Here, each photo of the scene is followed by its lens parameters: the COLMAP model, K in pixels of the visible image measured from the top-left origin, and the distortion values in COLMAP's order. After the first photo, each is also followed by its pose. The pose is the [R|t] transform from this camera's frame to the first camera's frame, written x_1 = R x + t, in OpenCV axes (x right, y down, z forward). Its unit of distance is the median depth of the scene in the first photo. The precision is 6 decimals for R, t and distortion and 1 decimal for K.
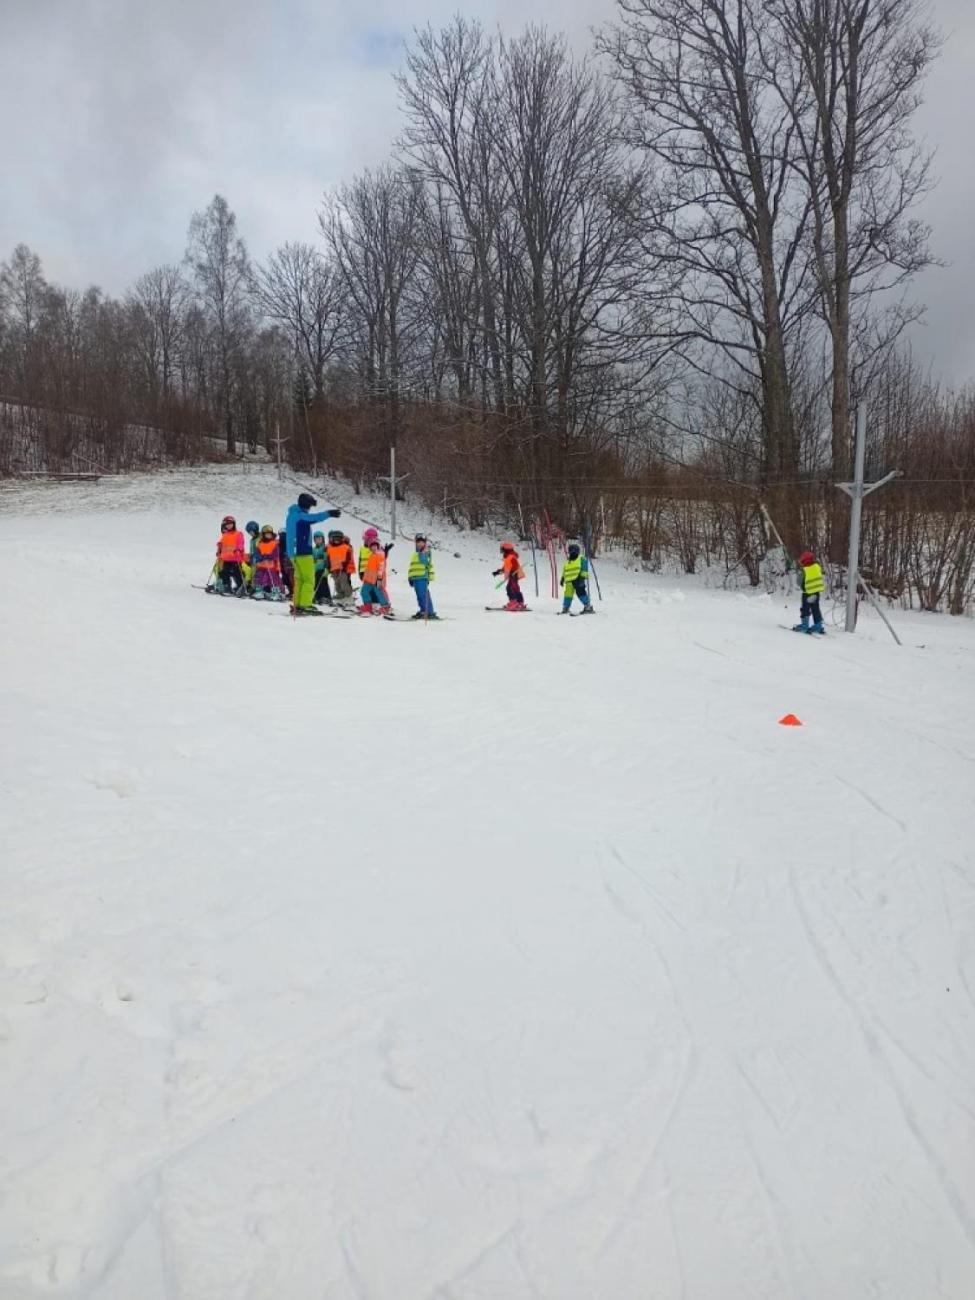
lens RADIAL K [[896.1, 0, 479.4], [0, 896.1, 659.1], [0, 0, 1]] dist [0.064405, -0.068991]
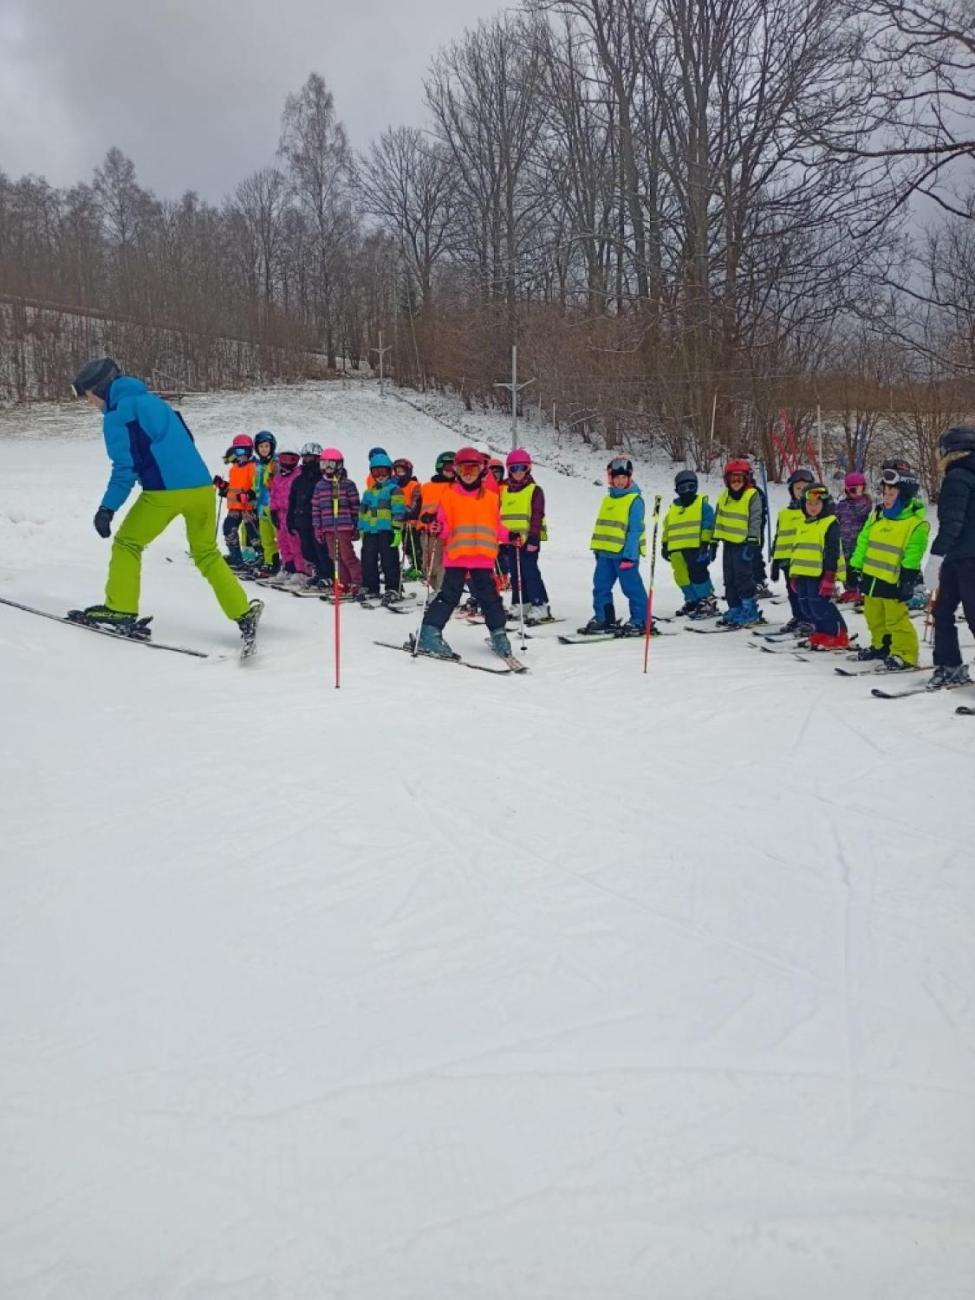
lens RADIAL K [[896.1, 0, 490.8], [0, 896.1, 652.9], [0, 0, 1]] dist [0.064405, -0.068991]
pose [[0.994135, 0.009528, -0.107721, -0.014363], [-0.001129, 0.996971, 0.077767, -0.013333], [0.108136, -0.077189, 0.991135, 0.094537]]
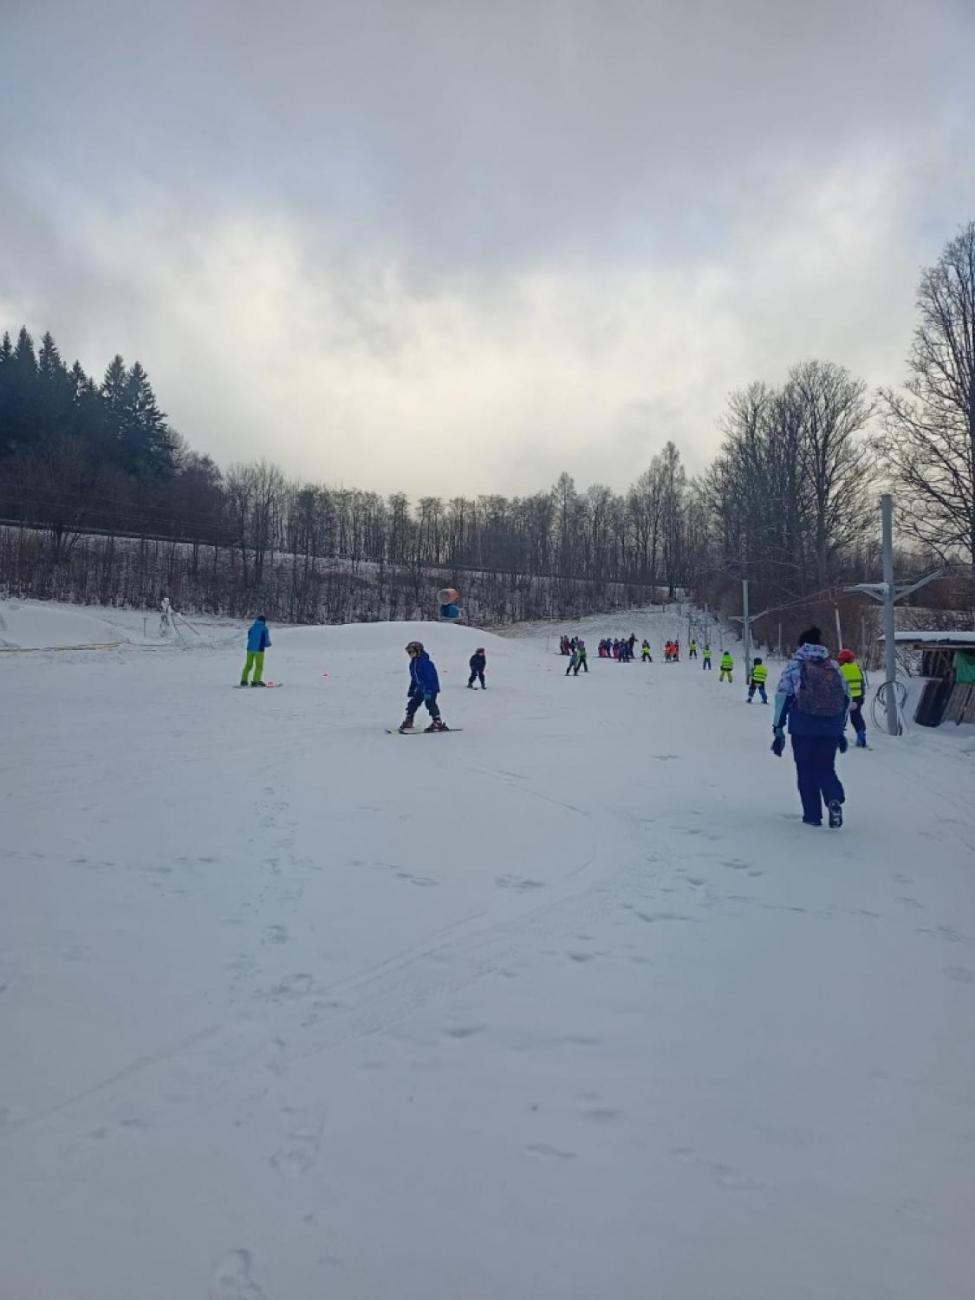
lens RADIAL K [[896.1, 0, 492.2], [0, 896.1, 647.1], [0, 0, 1]] dist [0.064405, -0.068991]
pose [[0.850915, -0.007418, -0.525251, 0.301183], [-0.067283, 0.990125, -0.122983, 0.076380], [0.520976, 0.139989, 0.842014, -0.495608]]
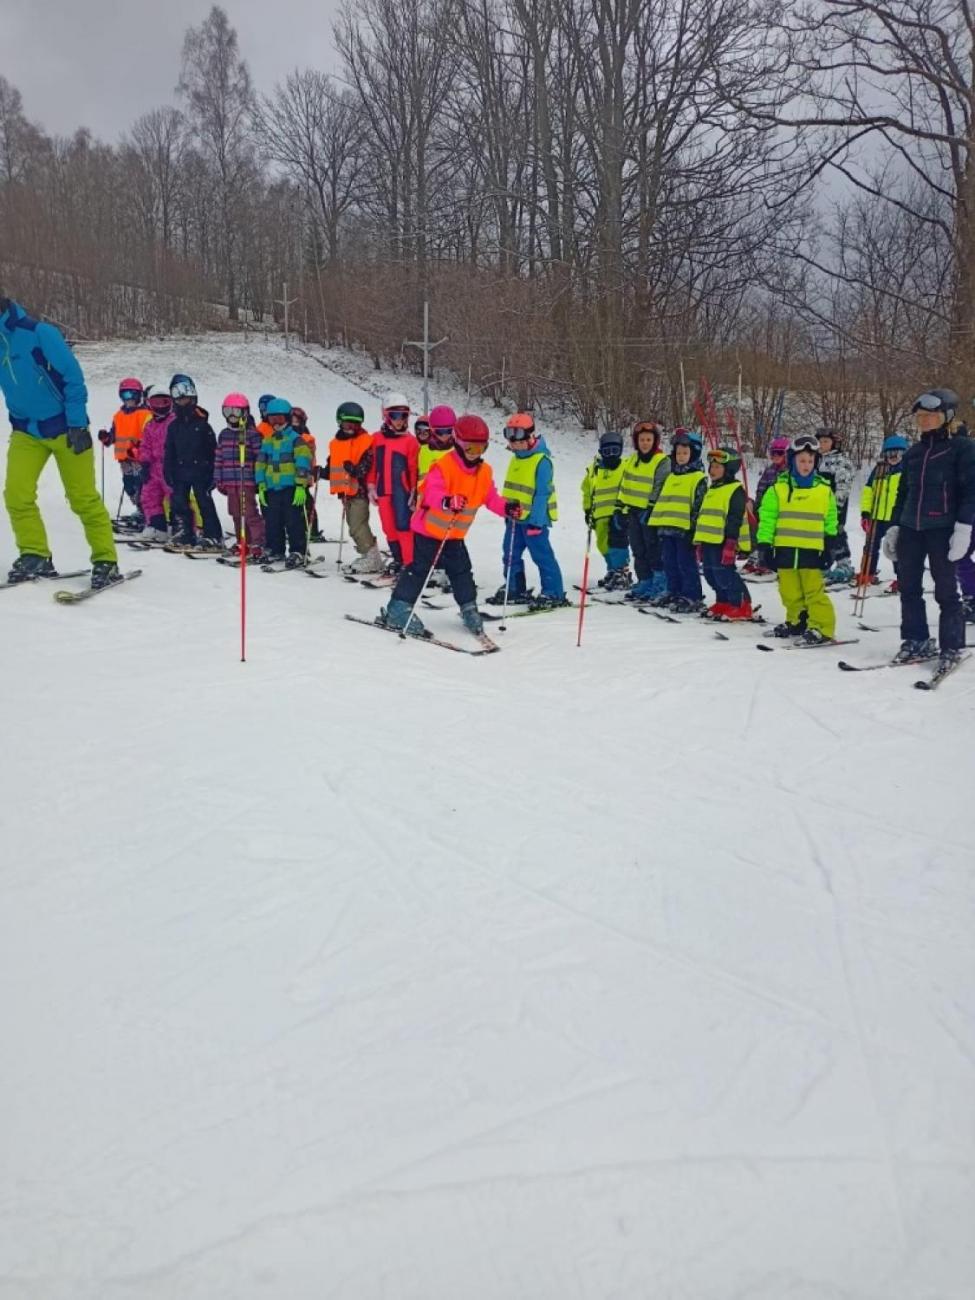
lens RADIAL K [[896.1, 0, 475.8], [0, 896.1, 646.5], [0, 0, 1]] dist [0.064405, -0.068991]
pose [[0.999559, 0.023161, -0.018560, -0.016202], [-0.021038, 0.993995, 0.107384, -0.013200], [0.020935, -0.106946, 0.994044, 0.099903]]
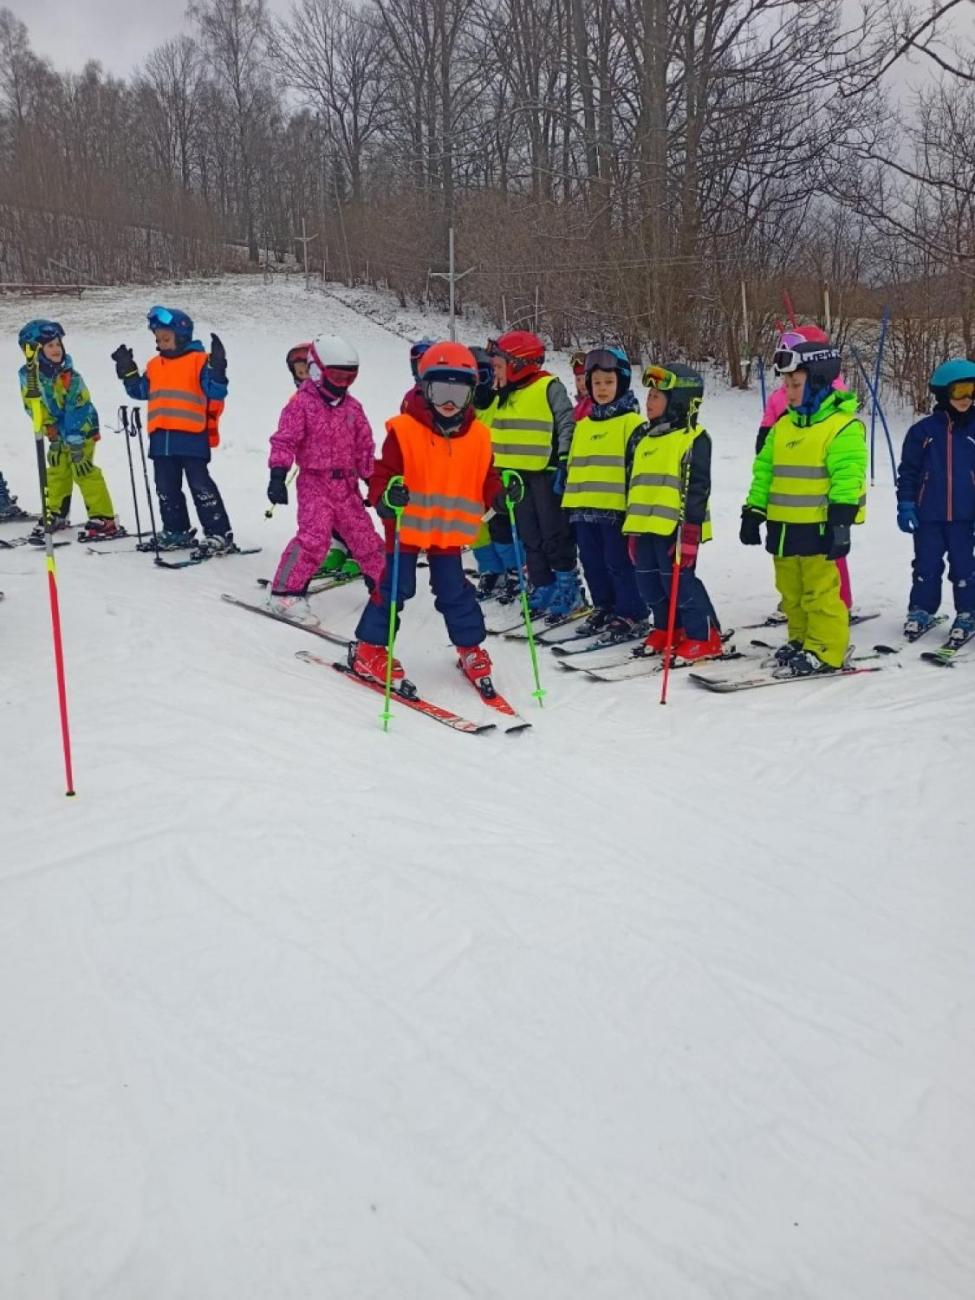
lens RADIAL K [[896.1, 0, 482.0], [0, 896.1, 645.8], [0, 0, 1]] dist [0.064405, -0.068991]
pose [[0.998544, 0.007456, -0.053426, -0.016102], [0.001475, 0.986258, 0.165209, -0.015864], [0.053924, -0.165047, 0.984810, 0.128911]]
